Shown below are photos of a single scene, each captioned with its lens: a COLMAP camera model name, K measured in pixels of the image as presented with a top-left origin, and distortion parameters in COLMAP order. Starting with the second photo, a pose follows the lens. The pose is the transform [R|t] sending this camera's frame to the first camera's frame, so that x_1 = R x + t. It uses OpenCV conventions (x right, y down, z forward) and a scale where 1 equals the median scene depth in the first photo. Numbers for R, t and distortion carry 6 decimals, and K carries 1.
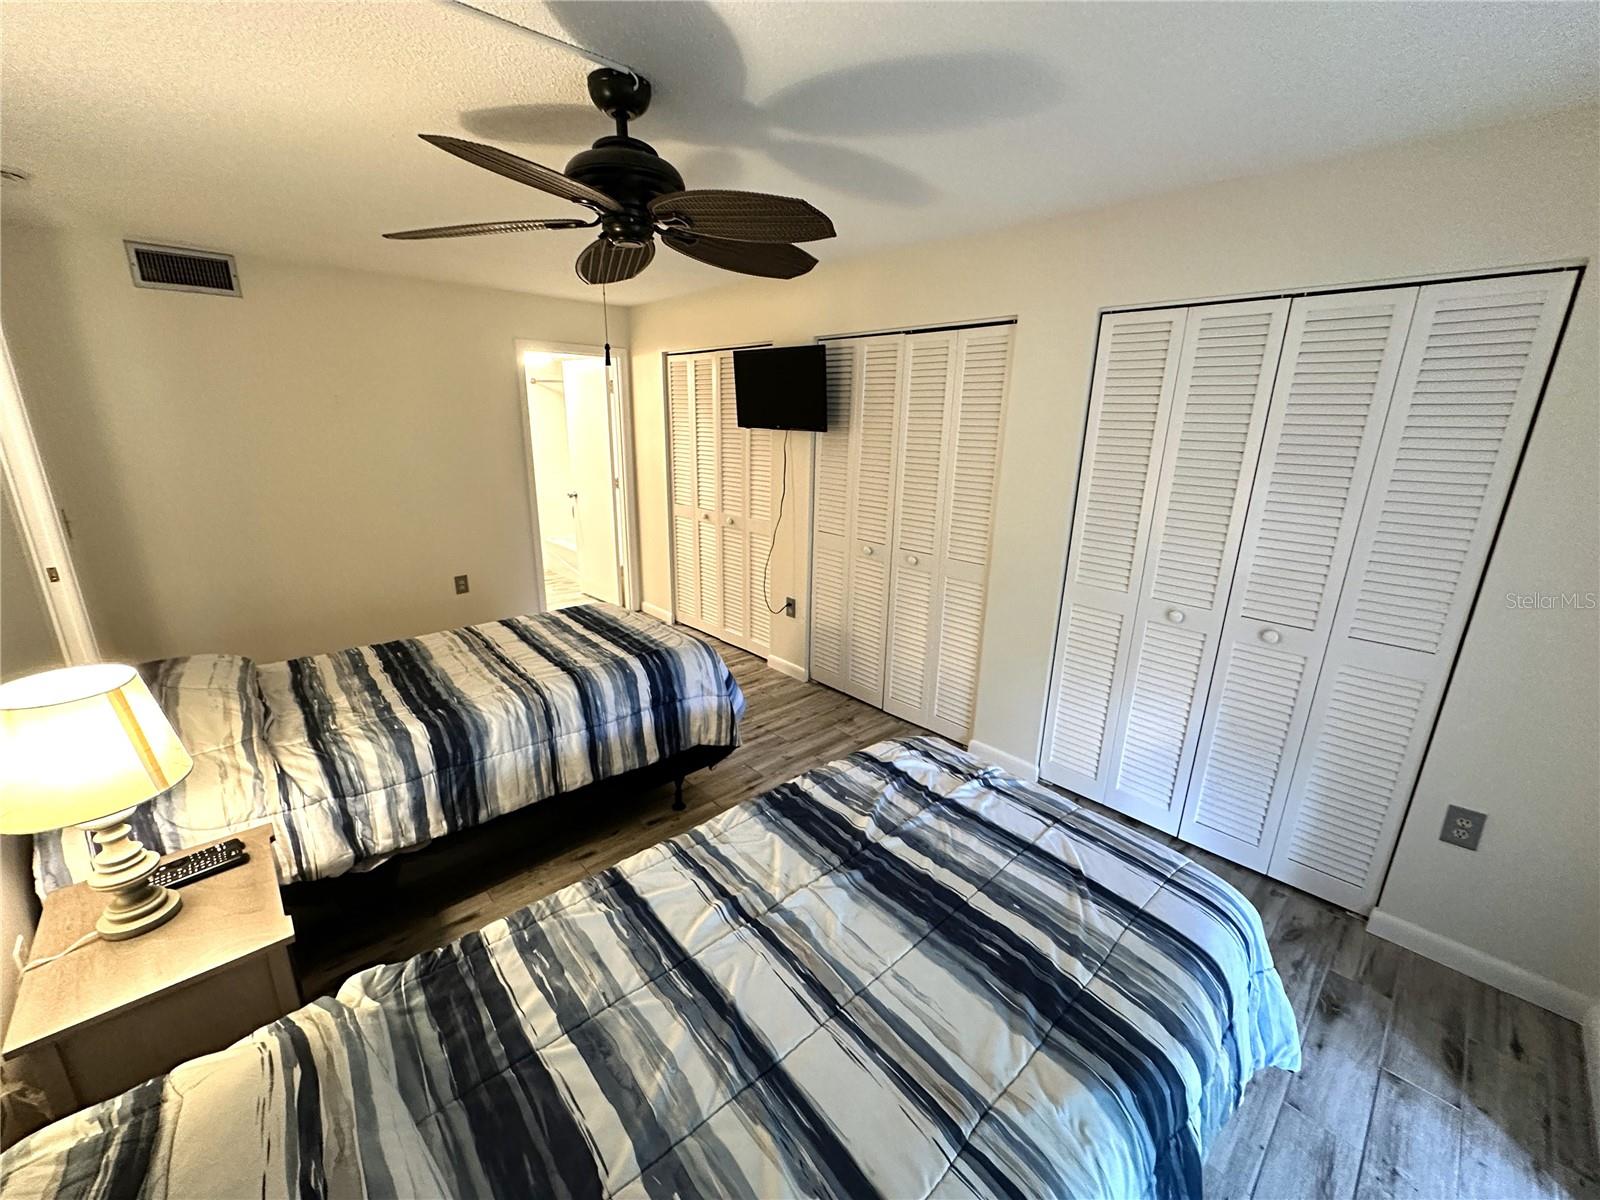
lens RADIAL K [[636.8, 0, 800.0], [0, 636.8, 600.0], [0, 0, 1]] dist [-0.003392, 0.000011]
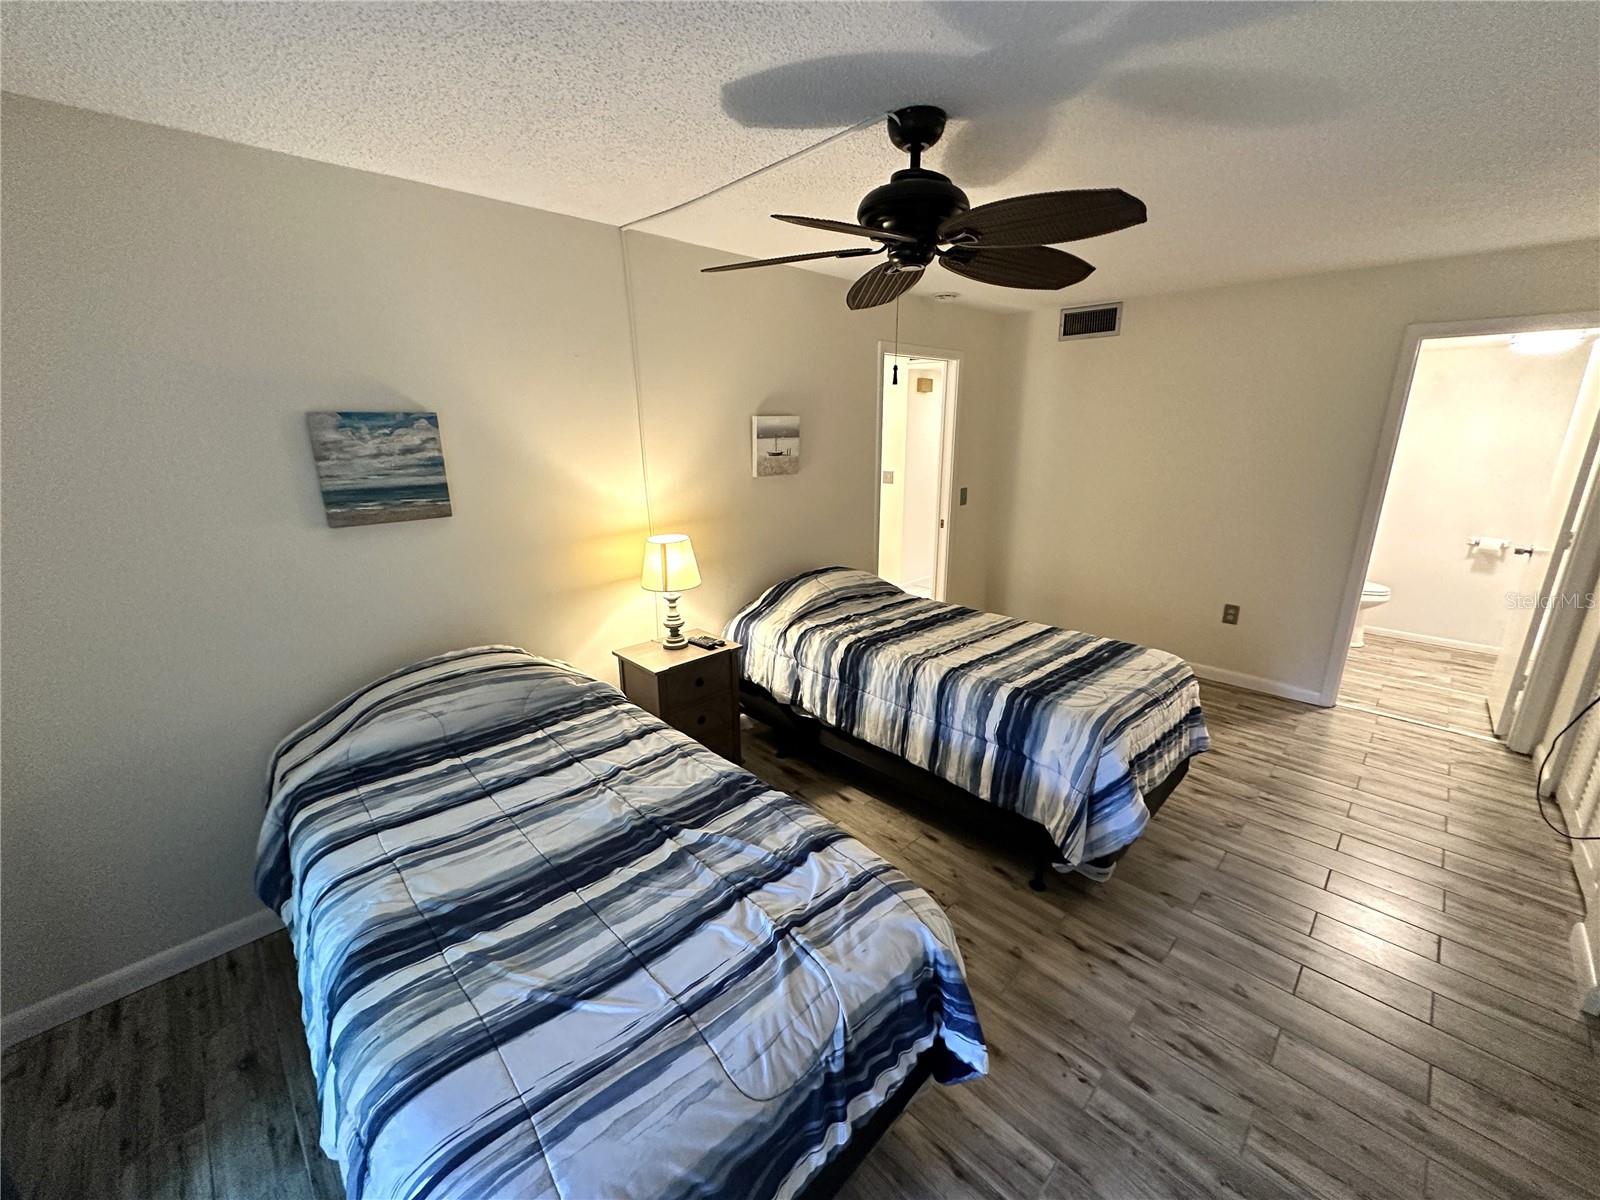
lens RADIAL K [[636.8, 0, 800.0], [0, 636.8, 600.0], [0, 0, 1]] dist [-0.003392, 0.000011]
pose [[0.025568, 0.249721, -0.967980, 0.618566], [-0.270859, 0.933807, 0.233751, -0.168899], [0.962279, 0.256210, 0.091514, 0.605446]]
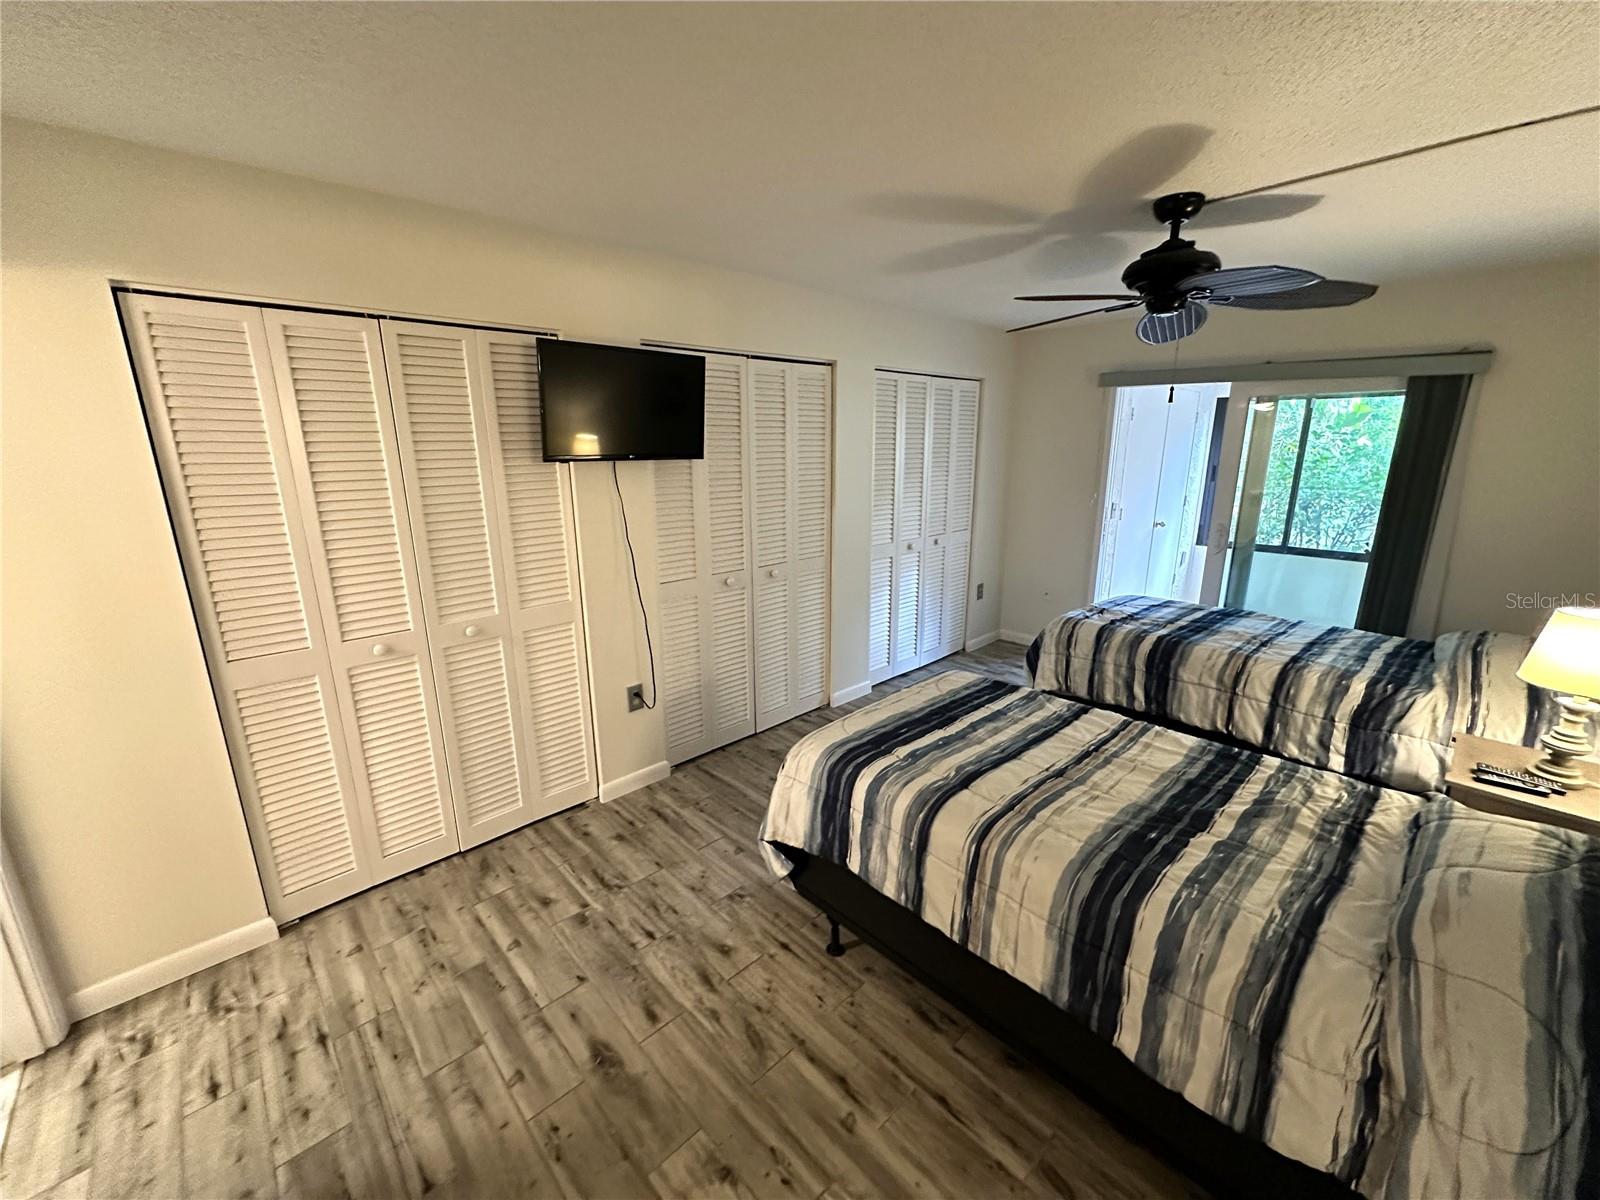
lens RADIAL K [[634.3, 0, 800.0], [0, 634.3, 600.0], [0, 0, 1]] dist [-0.002329, -0.000241]
pose [[-0.003300, -0.265138, 0.964205, -1.203705], [0.283632, 0.924364, 0.255153, -0.393643], [-0.958928, 0.274321, 0.072151, 1.266353]]
